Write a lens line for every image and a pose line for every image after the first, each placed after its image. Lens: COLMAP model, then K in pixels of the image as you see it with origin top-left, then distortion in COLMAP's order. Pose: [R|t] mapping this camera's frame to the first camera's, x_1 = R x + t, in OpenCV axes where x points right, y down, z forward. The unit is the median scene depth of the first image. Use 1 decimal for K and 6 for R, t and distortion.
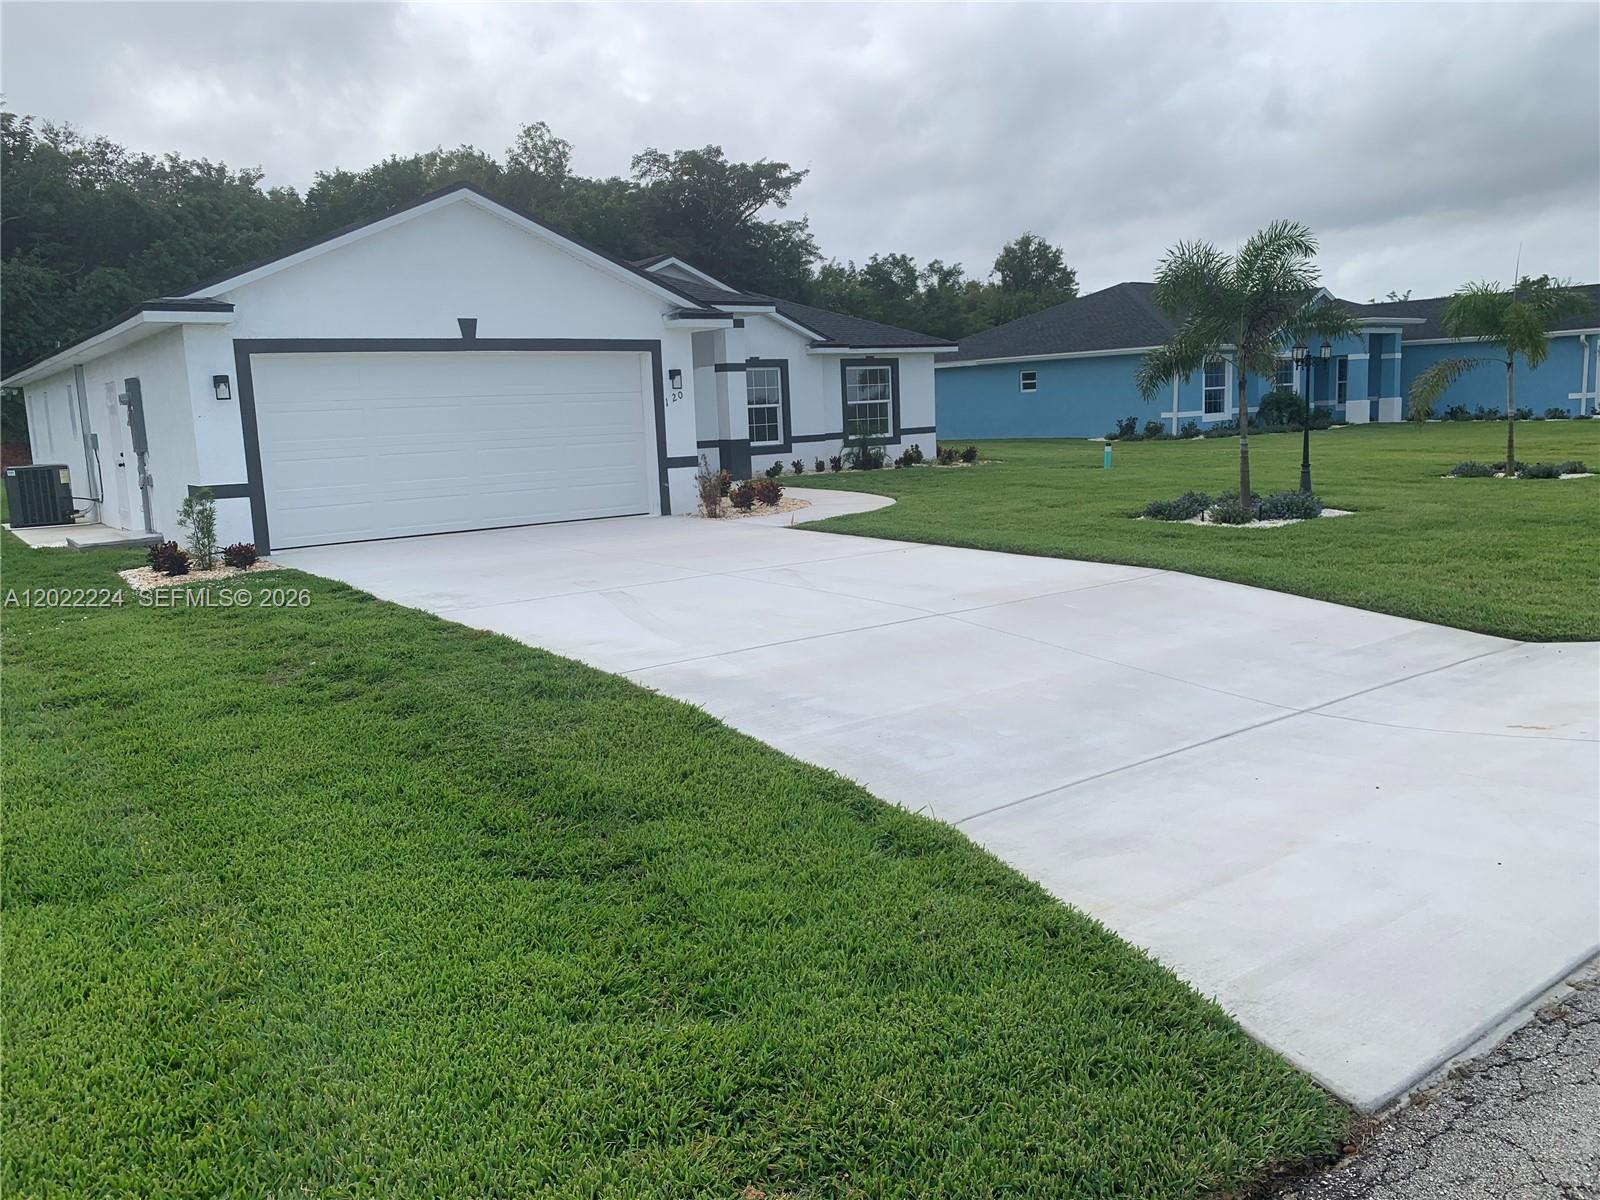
lens RADIAL K [[1209.0, 0, 795.2], [0, 1209.0, 592.8], [0, 0, 1]] dist [0.055802, -0.065786]
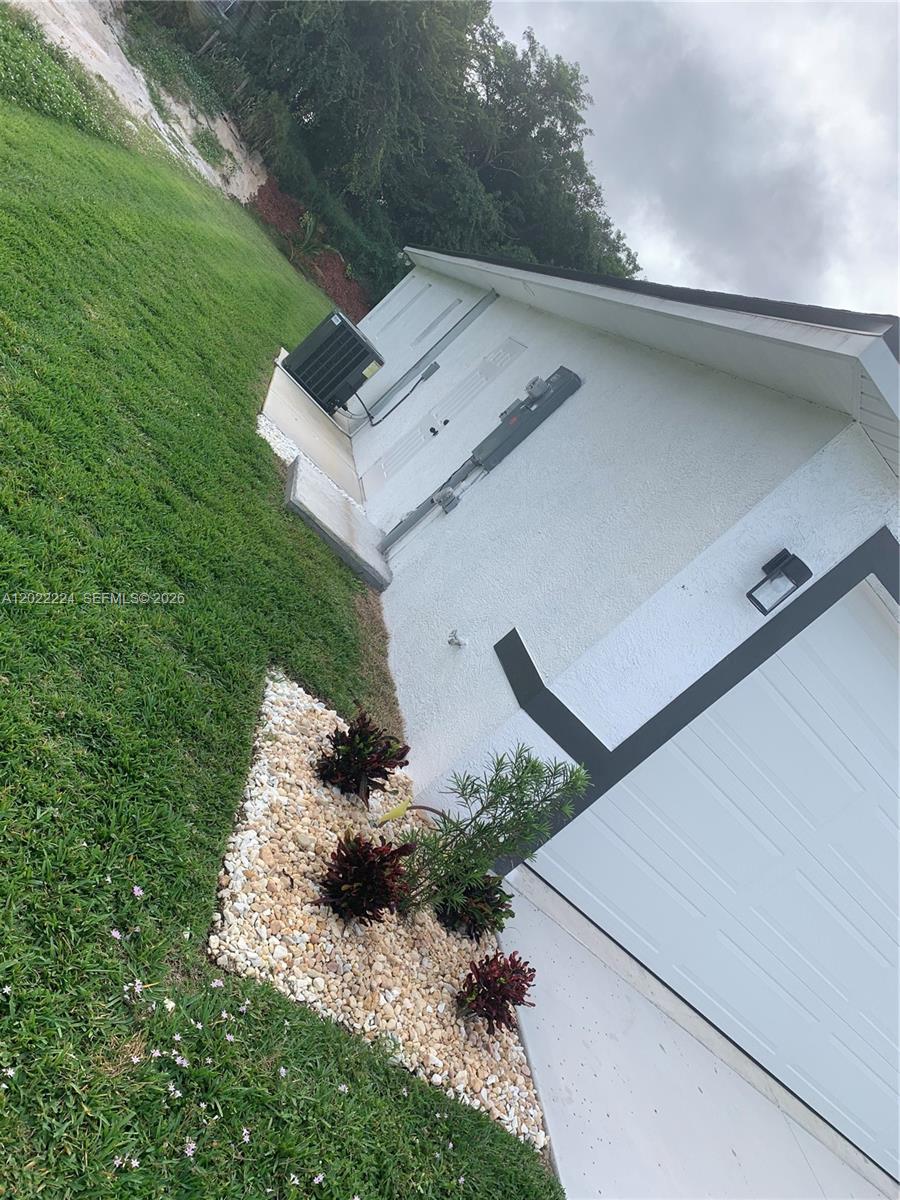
lens RADIAL K [[906.7, 0, 457.4], [0, 906.7, 622.4], [0, 0, 1]] dist [0.055802, -0.065786]
pose [[0.587780, 0.775478, -0.230539, -0.363897], [-0.791887, 0.609814, 0.032280, -0.070145], [0.165618, 0.163588, 0.972527, 0.558938]]
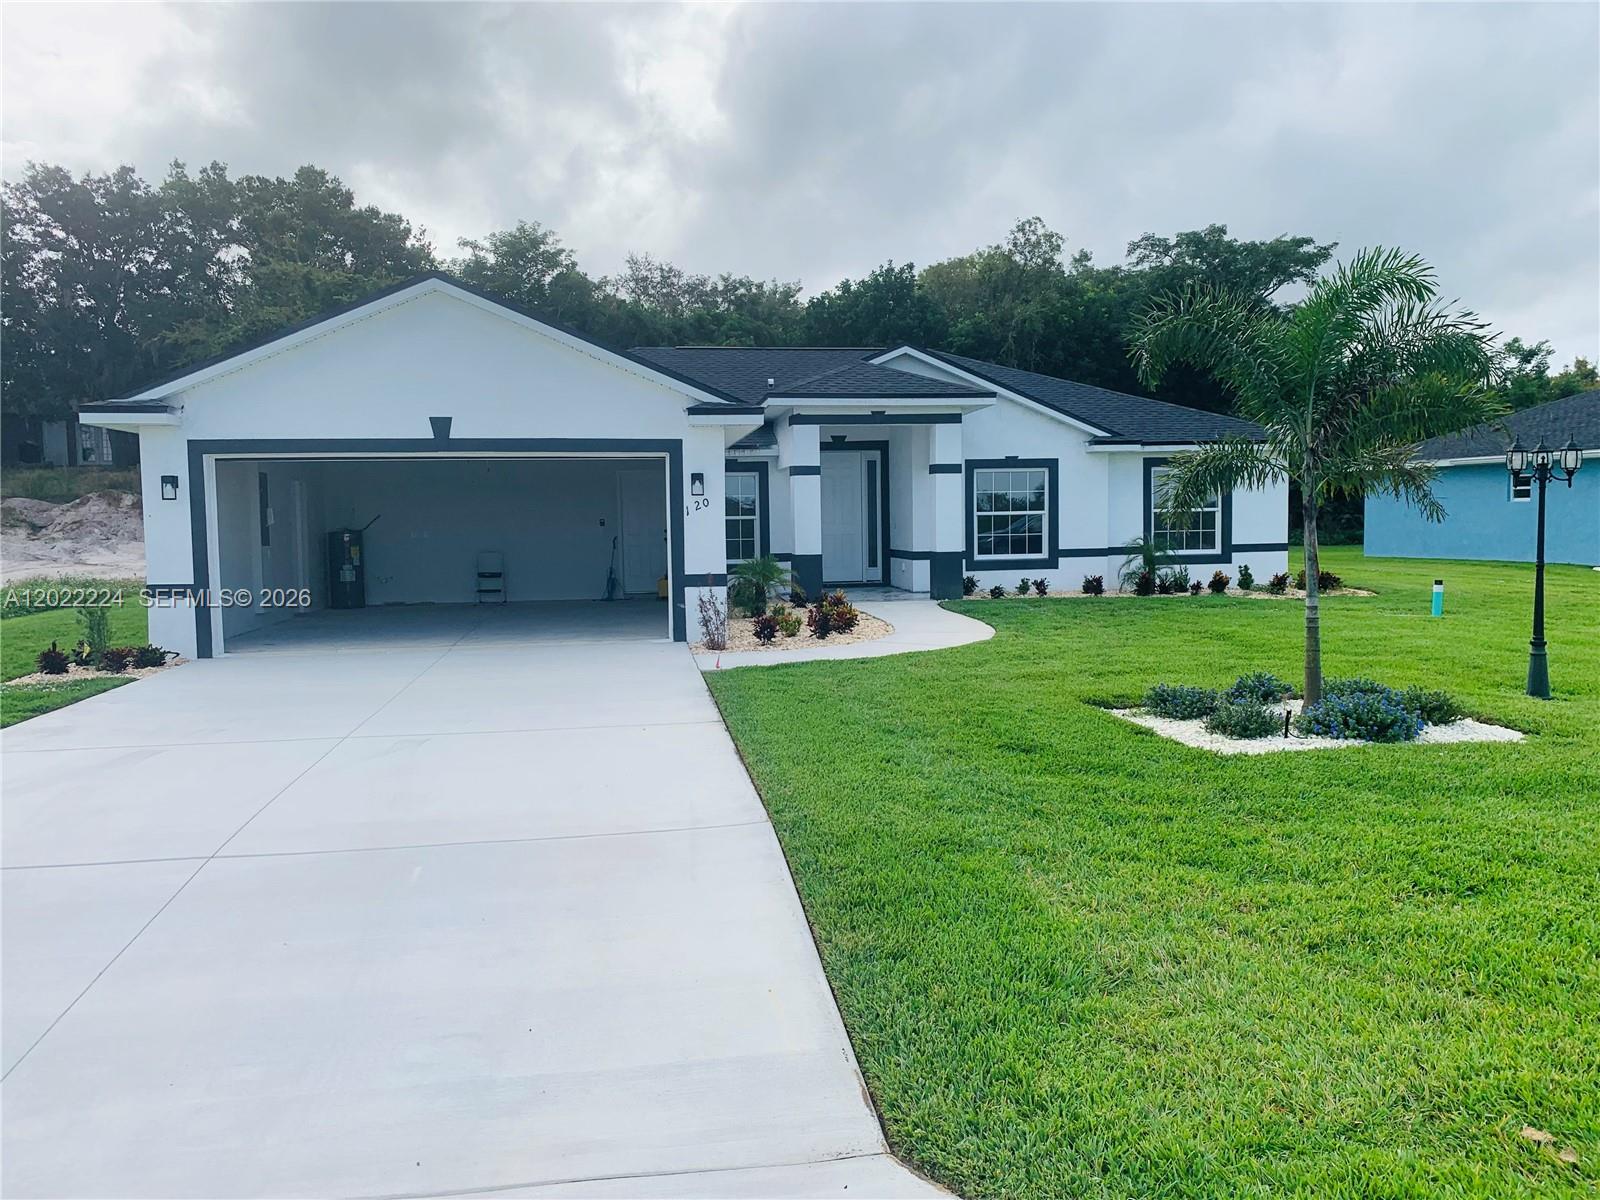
lens RADIAL K [[1209.0, 0, 808.2], [0, 1209.0, 593.5], [0, 0, 1]] dist [0.055802, -0.065786]
pose [[0.886062, 0.058513, -0.459858, 0.370705], [-0.092799, 0.994311, -0.052290, -0.062876], [0.454182, 0.089007, 0.886451, 0.288405]]
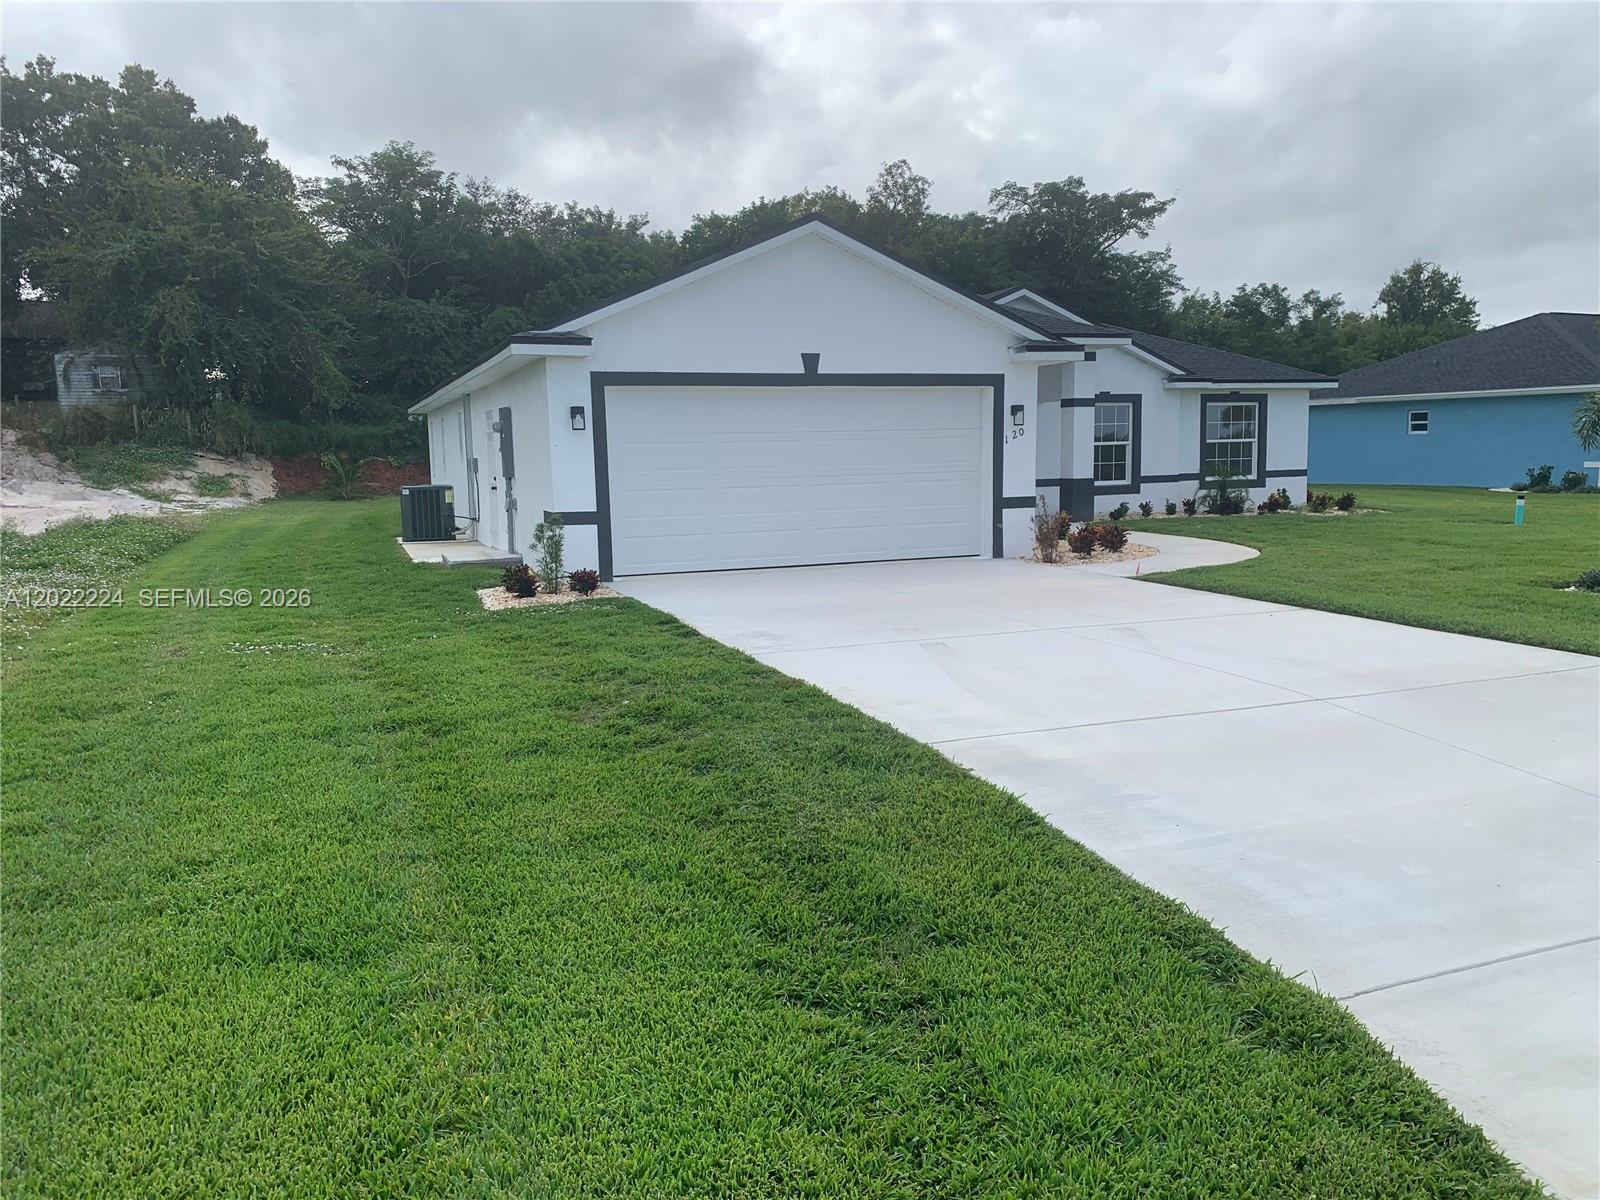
lens RADIAL K [[1209.0, 0, 819.5], [0, 1209.0, 601.0], [0, 0, 1]] dist [0.055802, -0.065786]
pose [[0.966336, 0.054393, -0.251467, -0.002871], [-0.059625, 0.998133, -0.013227, -0.009388], [0.250278, 0.027775, 0.967776, 0.047026]]
